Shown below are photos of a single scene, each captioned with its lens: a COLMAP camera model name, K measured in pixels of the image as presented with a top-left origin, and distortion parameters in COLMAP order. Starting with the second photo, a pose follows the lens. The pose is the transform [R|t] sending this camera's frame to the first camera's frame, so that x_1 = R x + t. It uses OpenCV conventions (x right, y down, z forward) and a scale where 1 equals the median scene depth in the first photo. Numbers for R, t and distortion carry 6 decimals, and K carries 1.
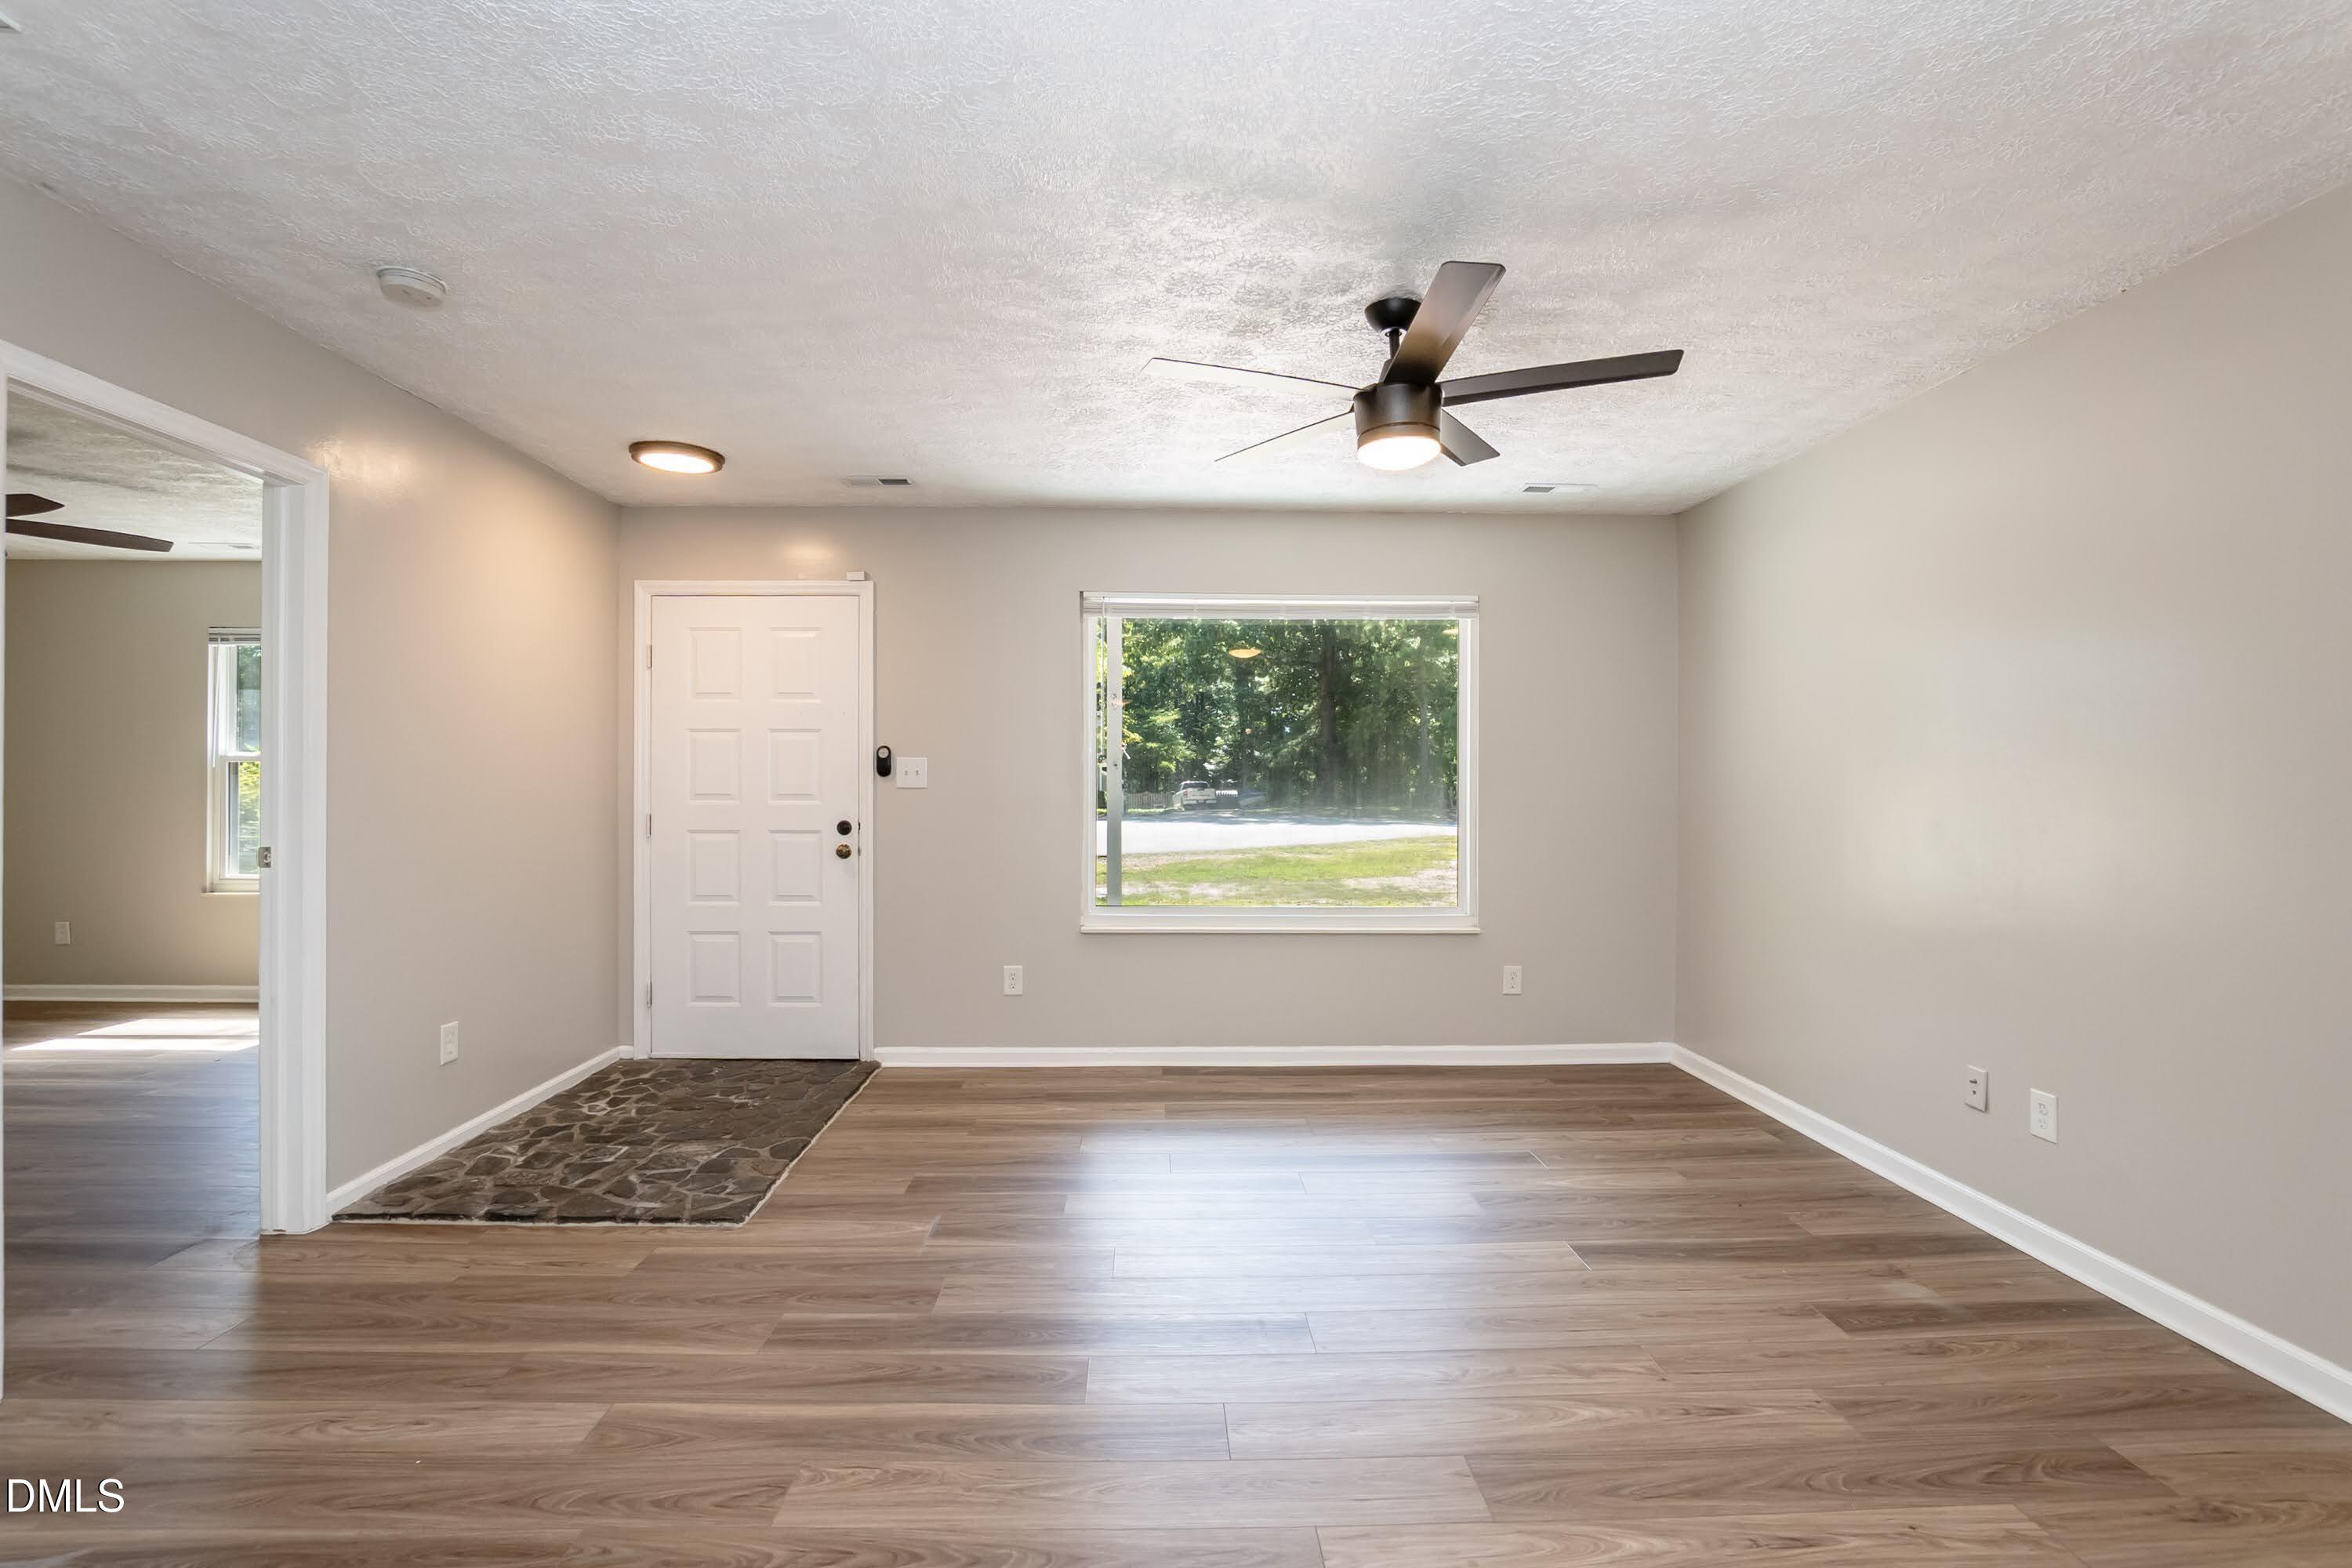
lens RADIAL K [[1037.4, 0, 1172.4], [0, 1037.4, 781.4], [0, 0, 1]] dist [-0.047280, 0.015058]
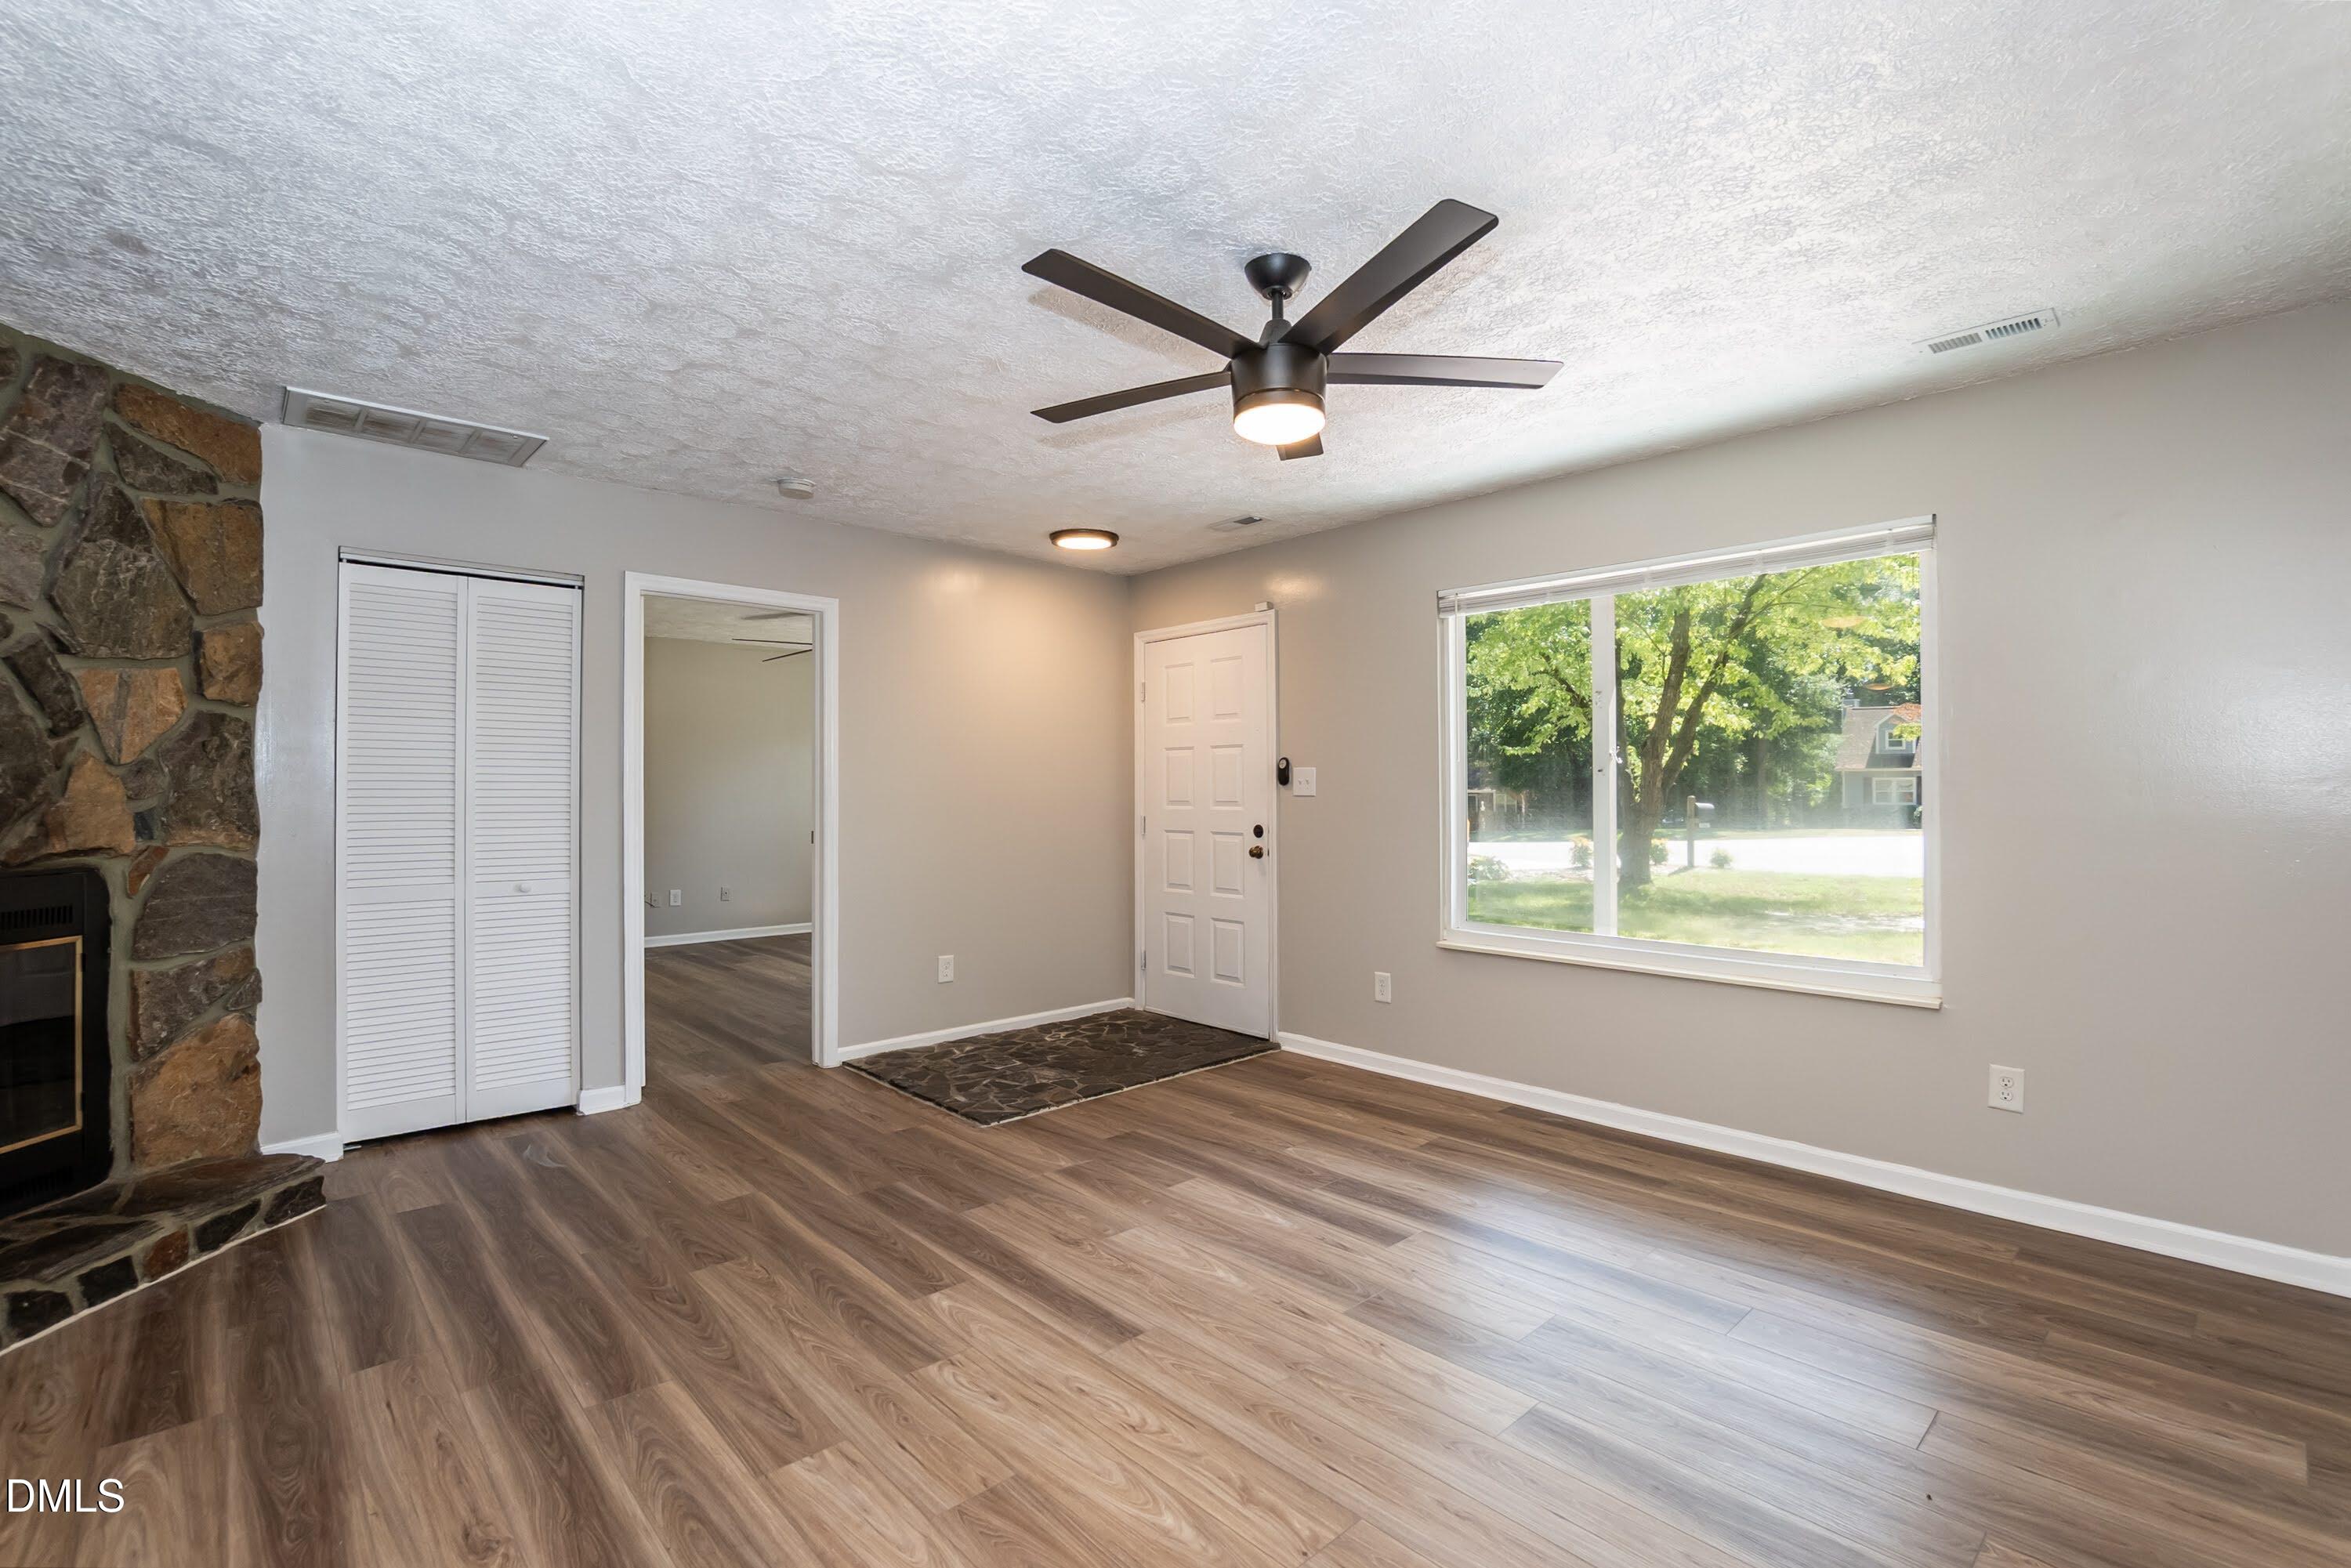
lens RADIAL K [[1031.7, 0, 1190.0], [0, 1031.7, 782.3], [0, 0, 1]] dist [-0.027392, 0.000227]
pose [[0.675069, -0.009115, -0.737698, 0.576775], [0.005187, 0.999958, -0.007609, -0.000361], [0.737736, 0.001311, 0.675088, 0.230415]]
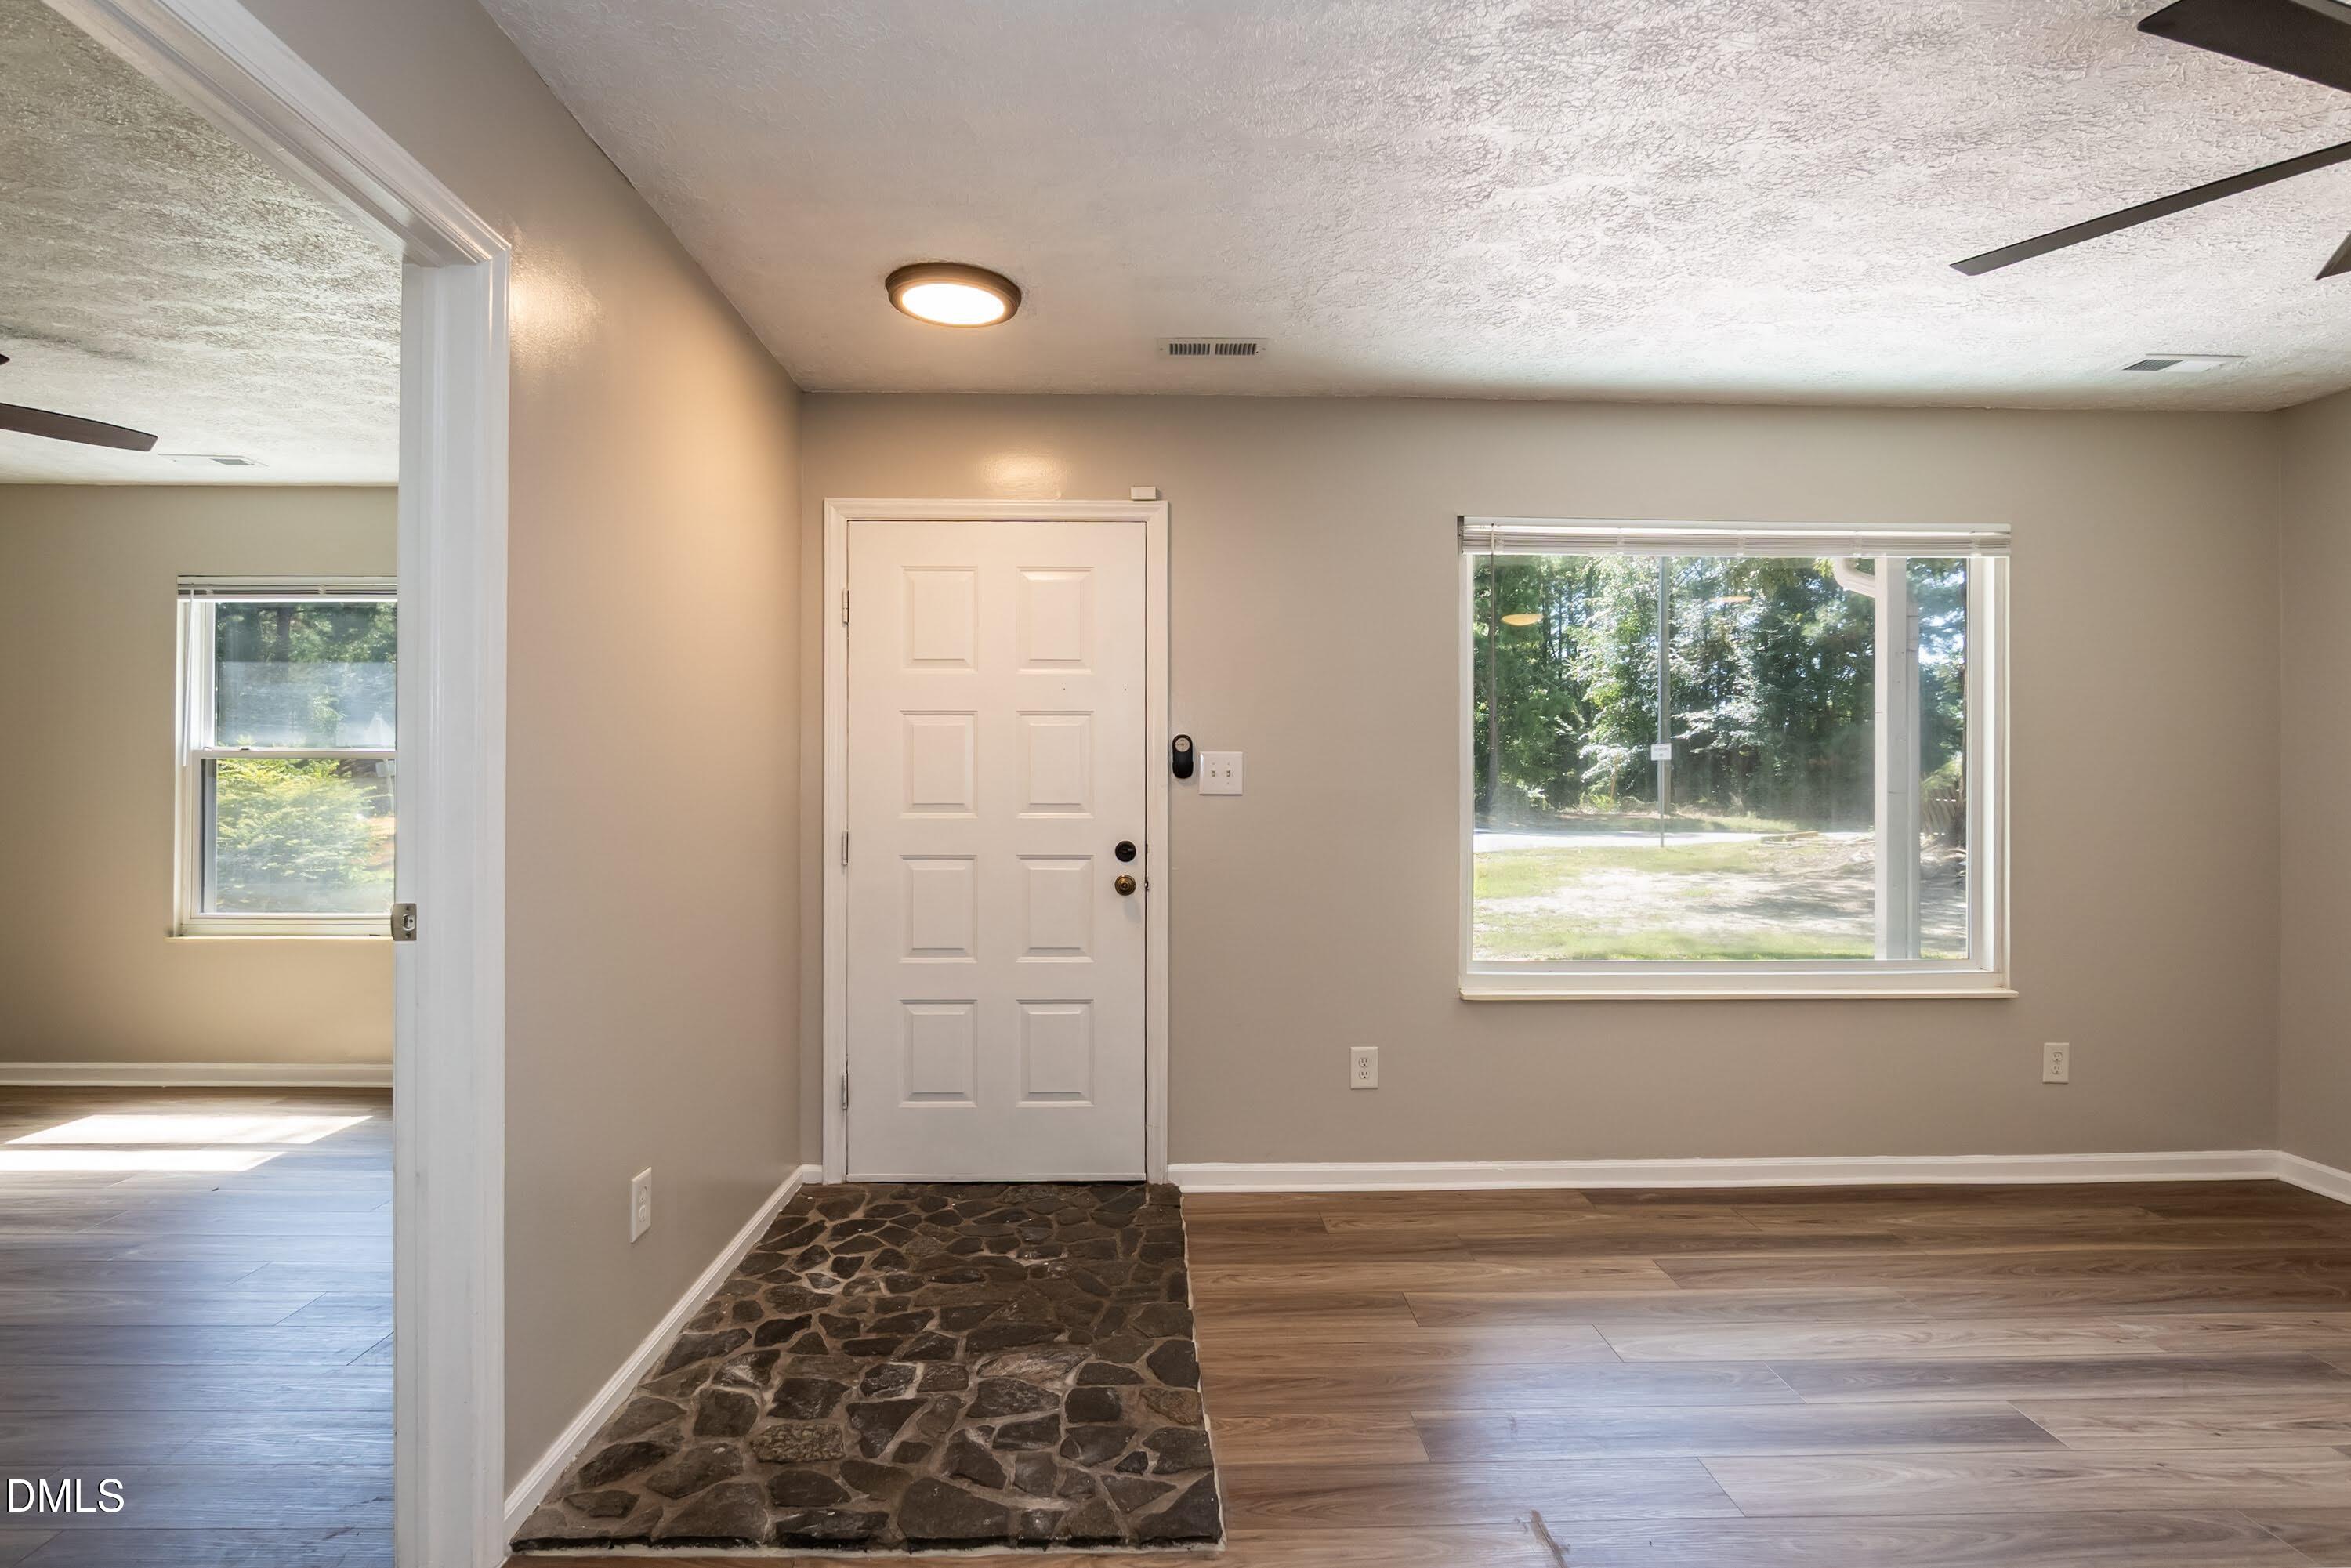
lens RADIAL K [[1152.4, 0, 1189.1], [0, 1152.4, 781.0], [0, 0, 1]] dist [-0.025224, 0.006410]
pose [[1.000000, -0.000523, -0.000679, -0.341519], [0.000522, 0.999996, -0.002659, -0.001290], [0.000681, 0.002658, 0.999996, 0.268648]]
